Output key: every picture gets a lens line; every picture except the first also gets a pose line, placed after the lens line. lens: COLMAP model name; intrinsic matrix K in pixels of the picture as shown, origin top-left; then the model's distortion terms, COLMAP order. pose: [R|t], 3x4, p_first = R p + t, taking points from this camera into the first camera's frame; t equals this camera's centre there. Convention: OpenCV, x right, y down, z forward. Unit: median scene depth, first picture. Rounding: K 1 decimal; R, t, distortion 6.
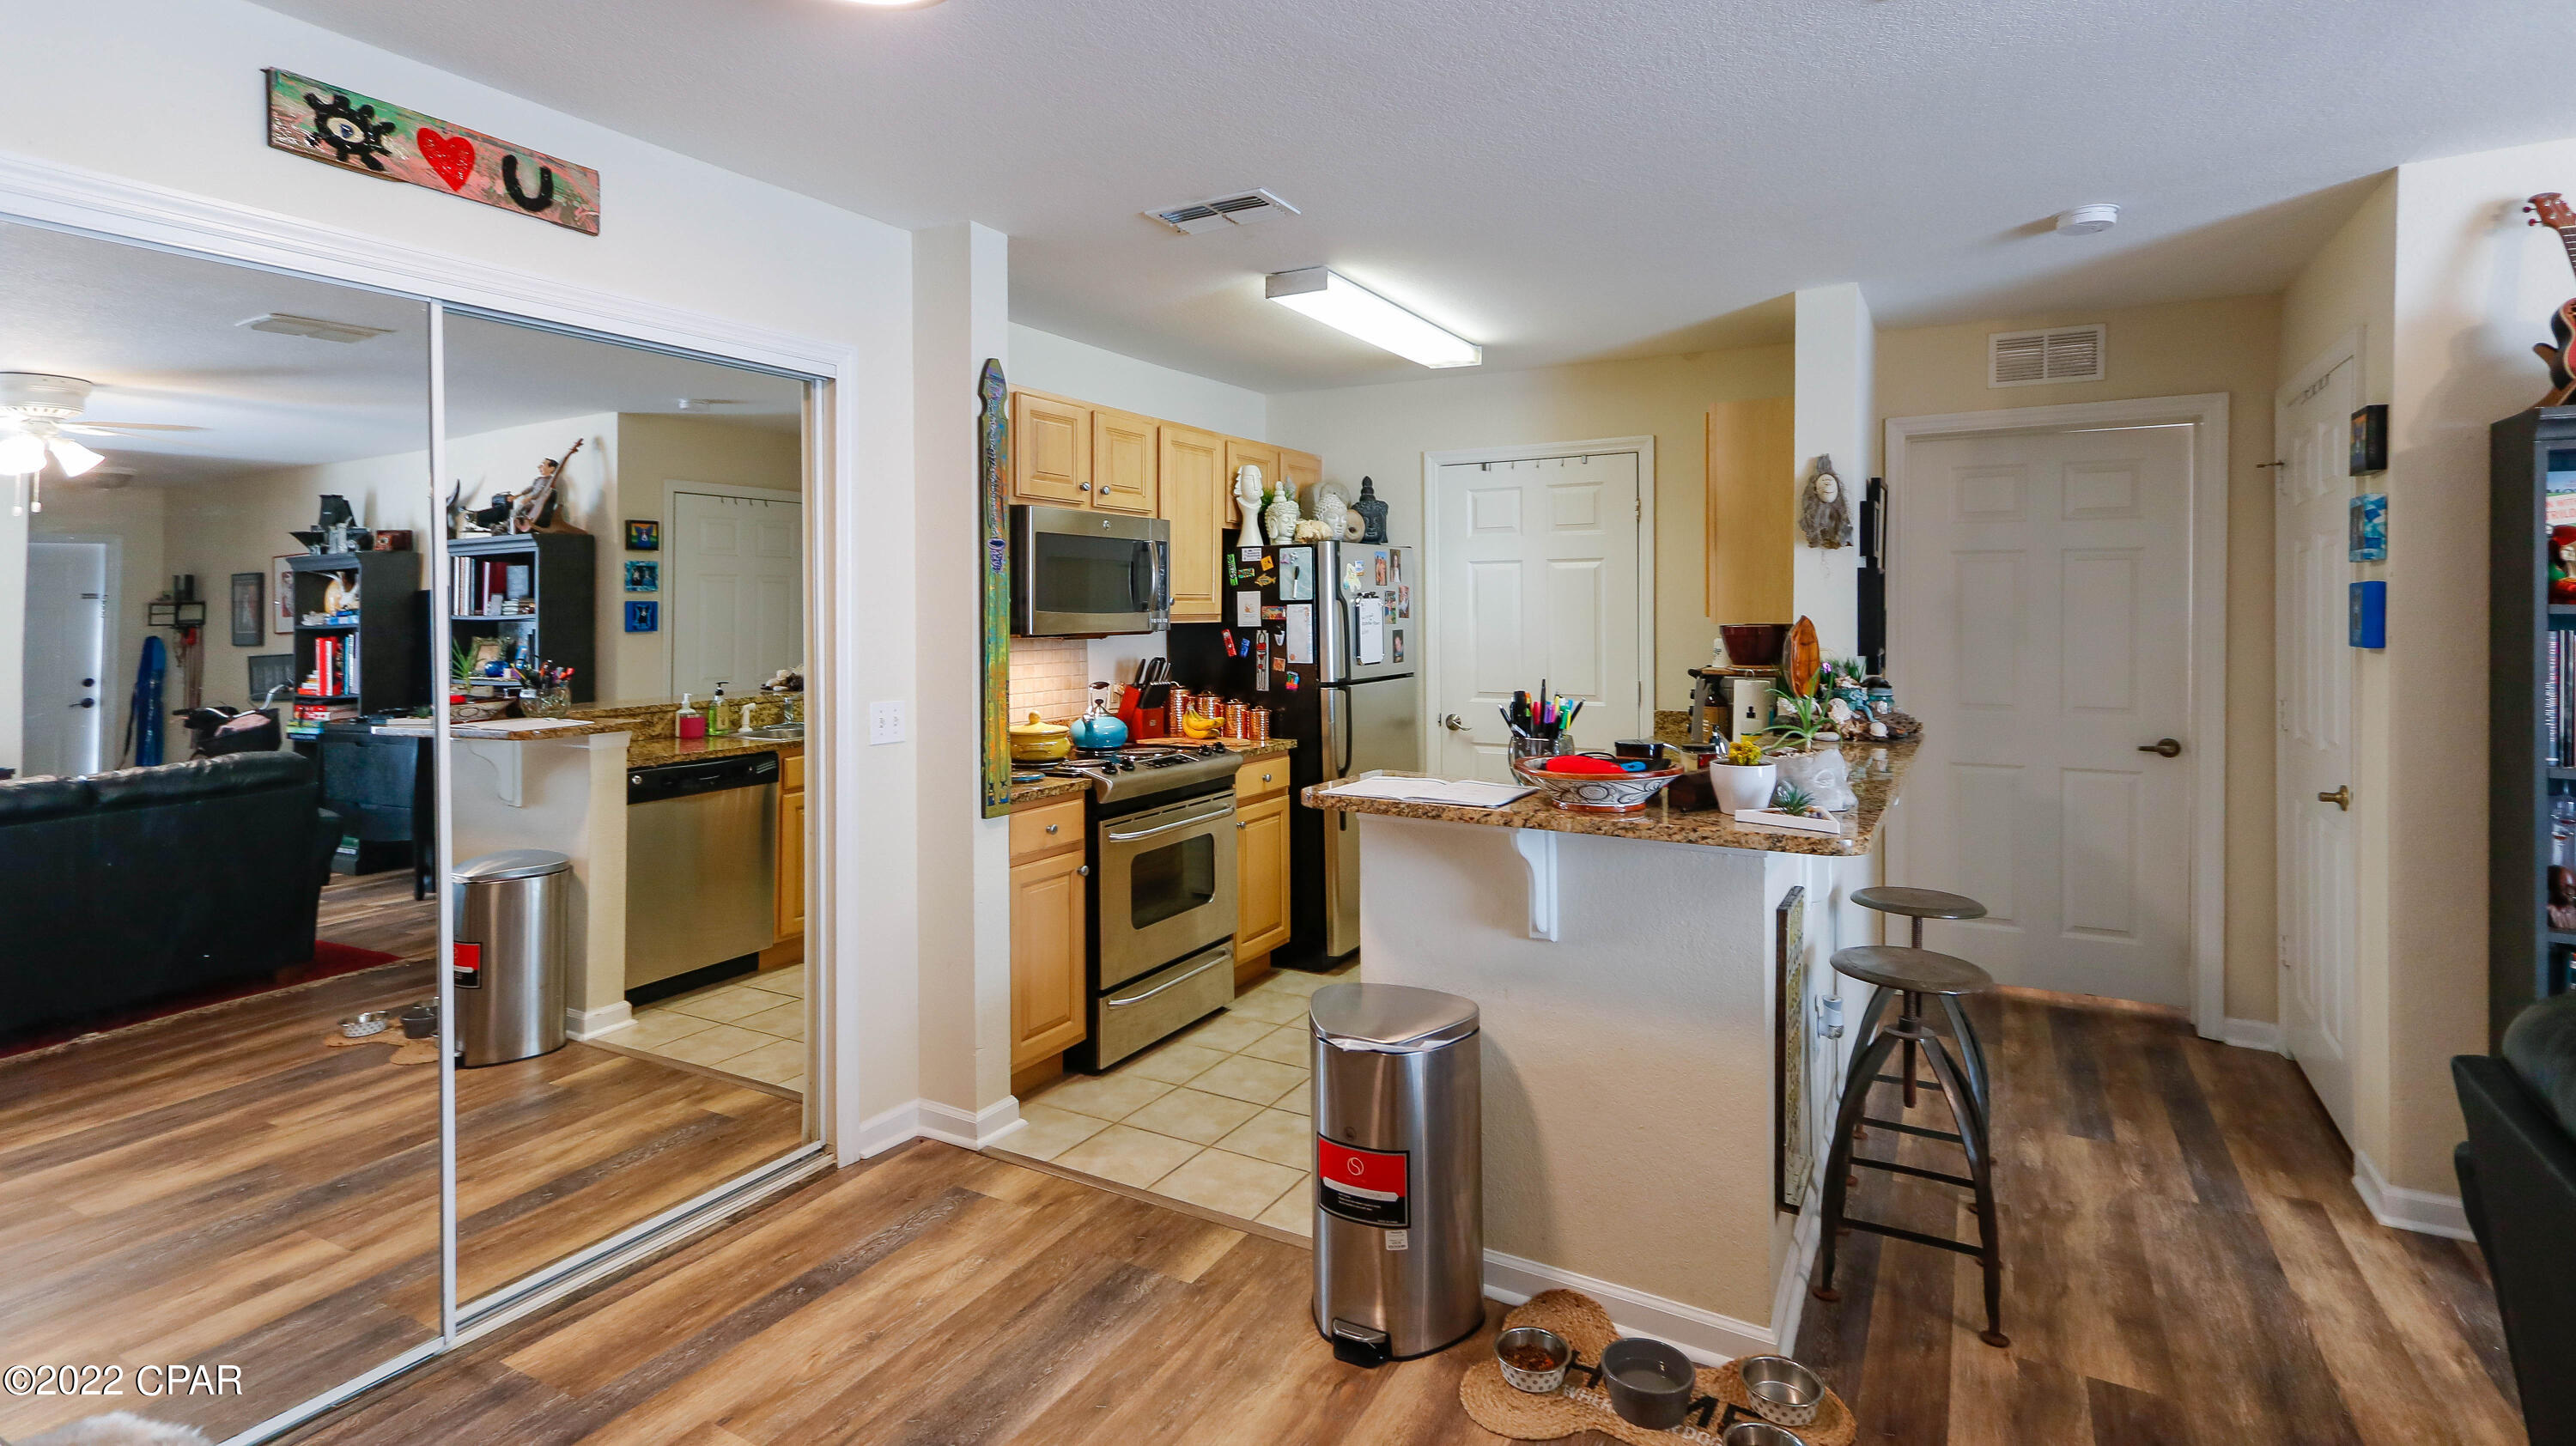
lens RADIAL K [[1243.3, 0, 1284.5], [0, 1243.3, 616.0], [0, 0, 1]] dist [0.001432, -0.000243]
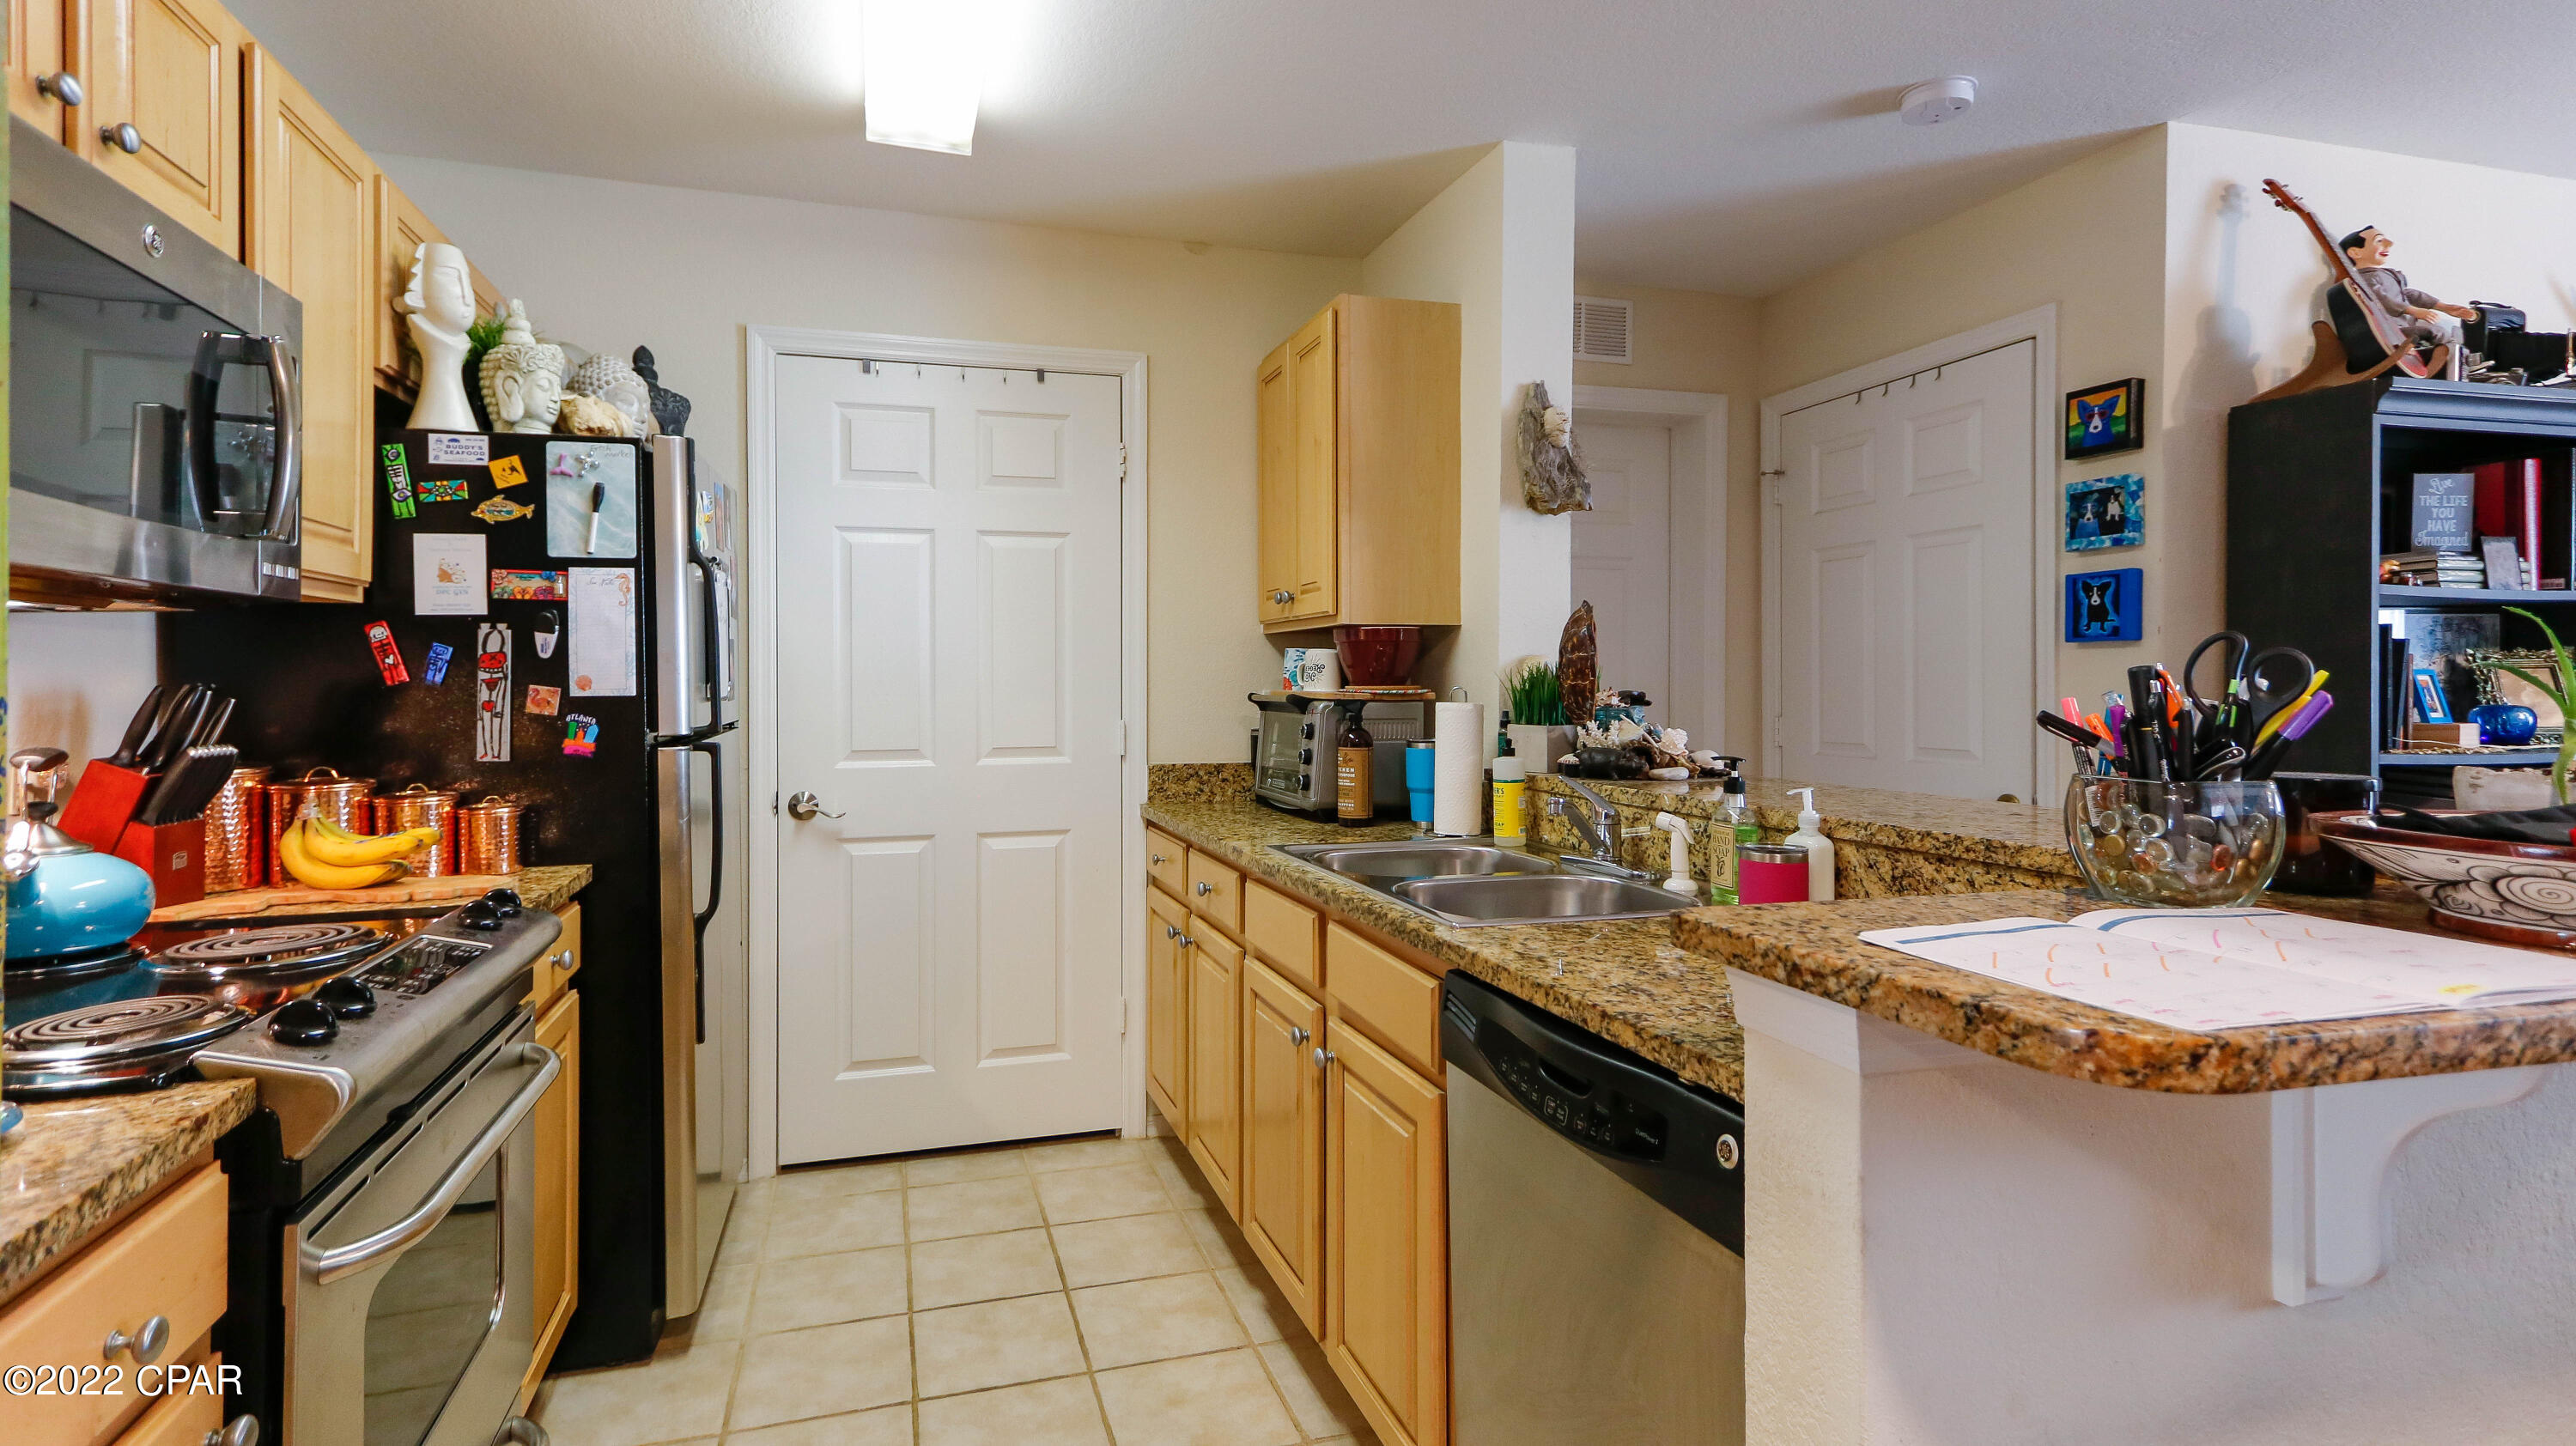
lens RADIAL K [[1283.3, 0, 1287.0], [0, 1283.3, 670.0], [0, 0, 1]] dist [0.029195, -0.005372]
pose [[0.687417, 0.005480, 0.726242, -0.158394], [0.003834, 0.999930, -0.011174, 0.034211], [-0.726253, 0.010466, 0.687348, 0.482956]]
